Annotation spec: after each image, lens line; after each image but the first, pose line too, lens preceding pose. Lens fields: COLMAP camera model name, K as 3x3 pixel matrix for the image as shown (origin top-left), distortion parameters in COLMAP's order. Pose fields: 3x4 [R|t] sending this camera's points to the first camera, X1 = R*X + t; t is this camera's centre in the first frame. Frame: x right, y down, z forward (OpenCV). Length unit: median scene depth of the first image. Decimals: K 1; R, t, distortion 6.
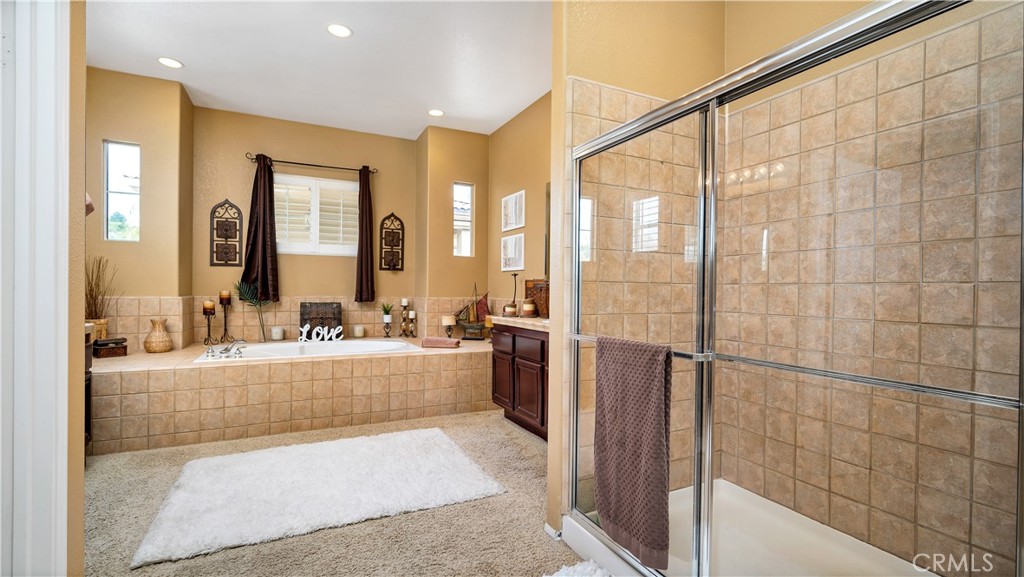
lens RADIAL K [[454.7, 0, 505.9], [0, 454.7, 293.1], [0, 0, 1]] dist [-0.009252, 0.002774]
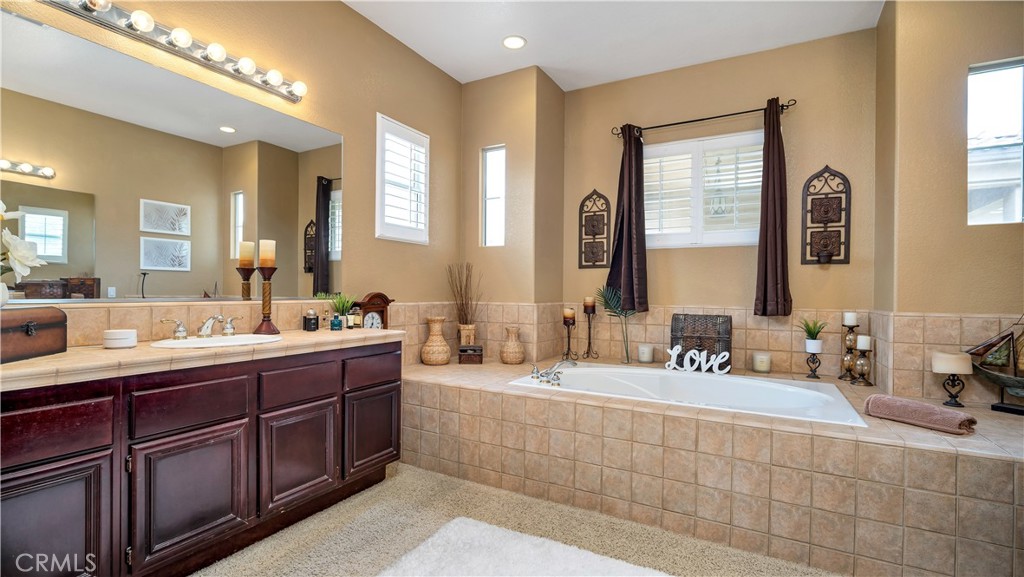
lens RADIAL K [[454.7, 0, 518.8], [0, 454.7, 291.6], [0, 0, 1]] dist [-0.009252, 0.002774]
pose [[0.578128, -0.004133, -0.815936, -0.003342], [-0.010104, 0.999874, -0.012224, -0.003586], [0.815884, 0.015312, 0.578013, 0.390421]]
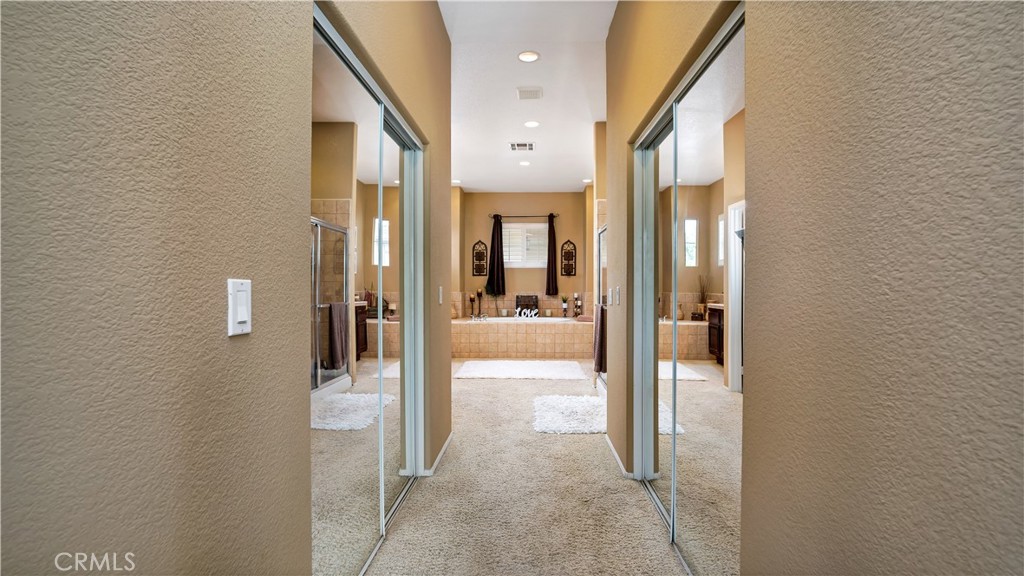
lens RADIAL K [[486.8, 0, 508.3], [0, 486.8, 289.0], [0, 0, 1]] dist [0.000482, 0.000001]
pose [[0.877869, -0.008138, -0.478832, 0.439274], [0.005911, 0.999964, -0.006159, 0.007193], [0.478865, 0.002577, 0.877885, -0.694907]]
